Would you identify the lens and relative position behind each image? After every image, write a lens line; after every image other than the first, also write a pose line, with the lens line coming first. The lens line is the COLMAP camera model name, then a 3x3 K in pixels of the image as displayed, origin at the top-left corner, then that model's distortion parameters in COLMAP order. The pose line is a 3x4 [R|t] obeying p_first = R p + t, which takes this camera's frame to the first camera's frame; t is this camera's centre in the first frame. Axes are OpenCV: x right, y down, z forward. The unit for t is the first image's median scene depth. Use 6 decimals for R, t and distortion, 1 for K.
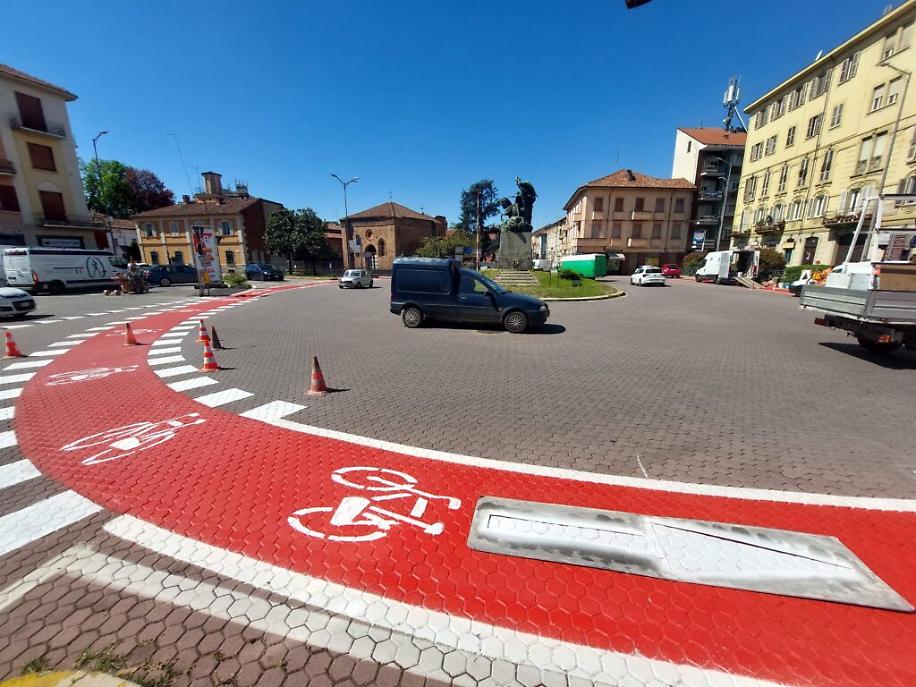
lens RADIAL K [[362.4, 0, 460.1], [0, 362.4, 348.0], [0, 0, 1]] dist [-0.014365, 0.000069]
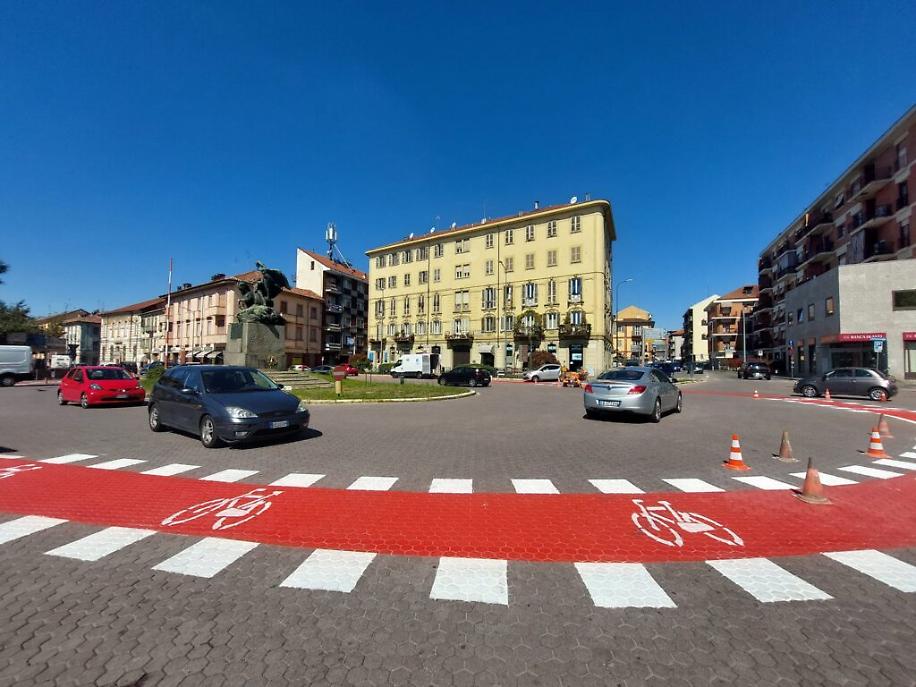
lens RADIAL K [[364.1, 0, 459.3], [0, 364.1, 349.9], [0, 0, 1]] dist [-0.001635, -0.007018]
pose [[0.424843, 0.039144, 0.904420, -0.303539], [0.202926, 0.969523, -0.137284, -0.050918], [-0.882230, 0.241854, 0.403952, 0.236107]]
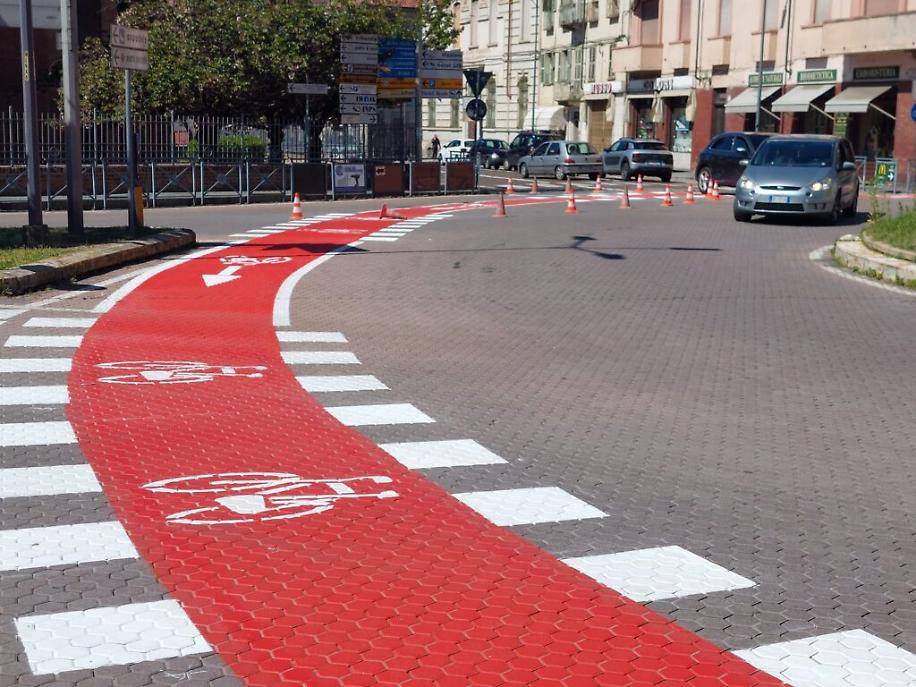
lens RADIAL K [[1390.6, 0, 458.0], [0, 1390.6, 343.5], [0, 0, 1]] dist [0.332310, -1.509420]
pose [[0.908688, -0.049177, 0.414570, -0.348849], [0.082589, 0.994588, -0.063045, -0.122485], [-0.409226, 0.091527, 0.907831, 0.547081]]
